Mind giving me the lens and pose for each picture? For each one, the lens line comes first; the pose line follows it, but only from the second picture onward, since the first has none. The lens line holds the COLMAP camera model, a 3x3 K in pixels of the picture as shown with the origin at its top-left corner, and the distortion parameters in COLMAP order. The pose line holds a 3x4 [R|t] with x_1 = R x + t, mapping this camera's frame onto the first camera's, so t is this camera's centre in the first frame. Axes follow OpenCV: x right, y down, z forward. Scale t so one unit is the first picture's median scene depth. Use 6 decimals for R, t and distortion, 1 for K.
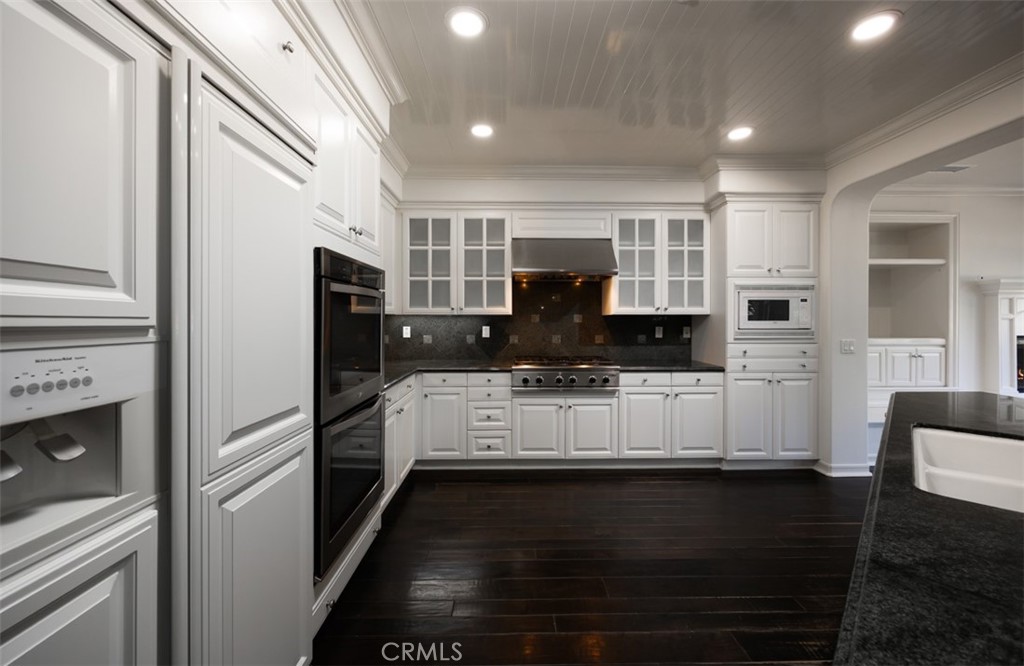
lens RADIAL K [[405.9, 0, 512.6], [0, 405.9, 319.4], [0, 0, 1]] dist [-0.000383, -0.000018]
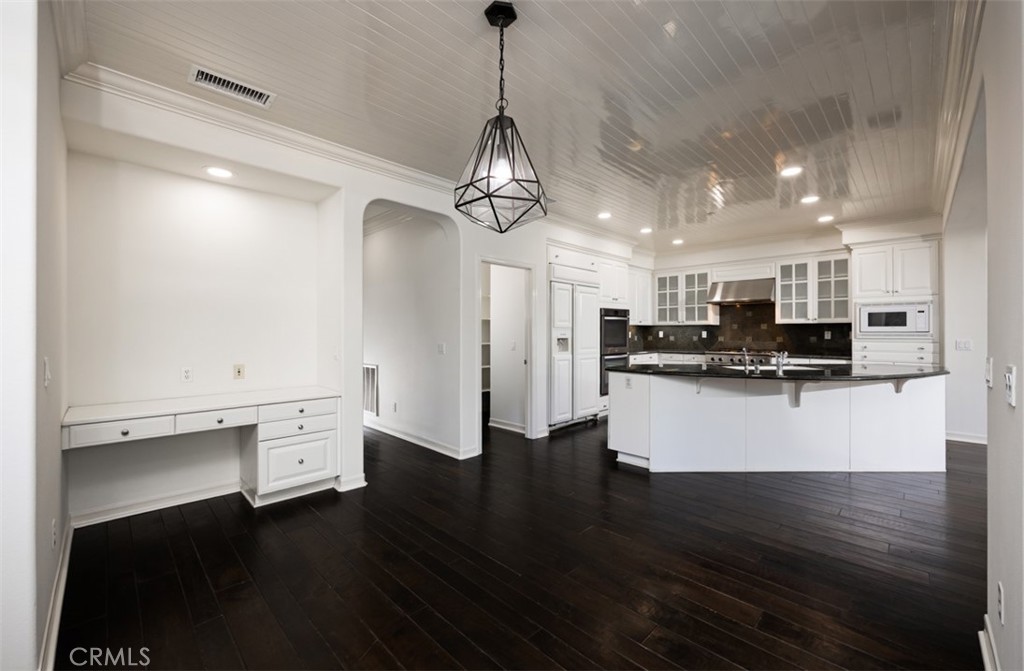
lens RADIAL K [[403.9, 0, 512.0], [0, 403.9, 328.9], [0, 0, 1]] dist [-0.000580, -0.000166]
pose [[0.697393, -0.005803, -0.716666, 0.676701], [0.001376, 0.999976, -0.006758, 0.018562], [0.716688, 0.003727, 0.697384, -0.919190]]
